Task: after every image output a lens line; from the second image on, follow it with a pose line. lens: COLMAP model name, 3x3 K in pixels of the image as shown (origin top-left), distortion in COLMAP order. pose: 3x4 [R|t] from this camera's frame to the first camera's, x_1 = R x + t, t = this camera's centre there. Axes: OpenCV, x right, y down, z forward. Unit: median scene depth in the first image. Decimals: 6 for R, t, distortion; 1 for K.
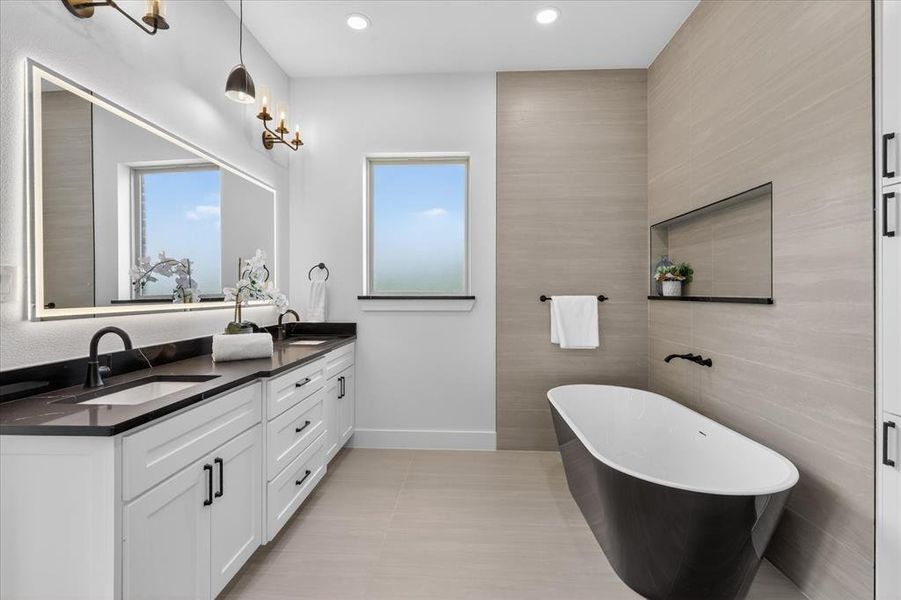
lens RADIAL K [[413.8, 0, 451.5], [0, 413.8, 287.0], [0, 0, 1]] dist [0.000939, -0.000420]
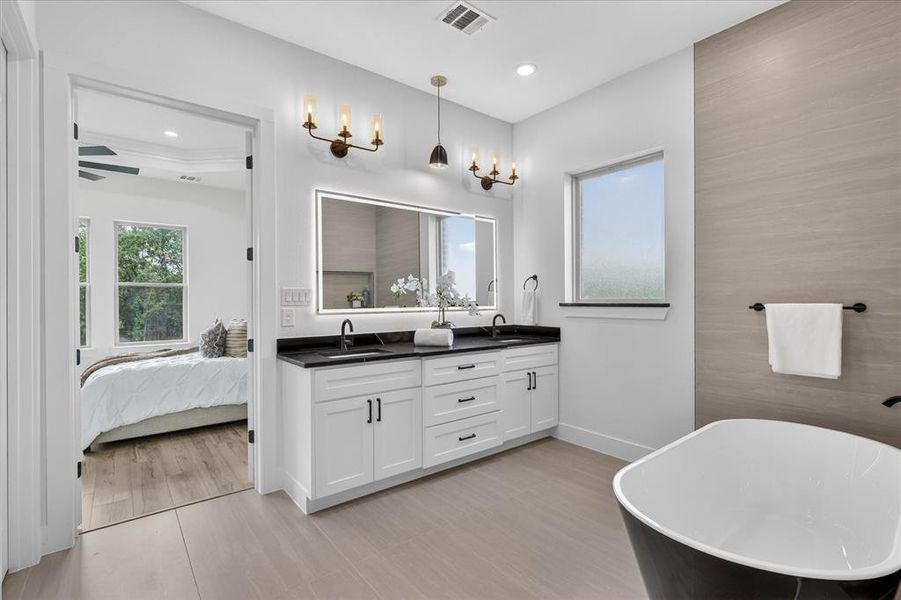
lens RADIAL K [[423.5, 0, 458.8], [0, 423.5, 295.9], [0, 0, 1]] dist [-0.001054, -0.000047]
pose [[0.672081, -0.010719, -0.740400, 0.452949], [0.014523, 0.999894, -0.001293, -0.000175], [0.740335, -0.009883, 0.672166, 0.038725]]
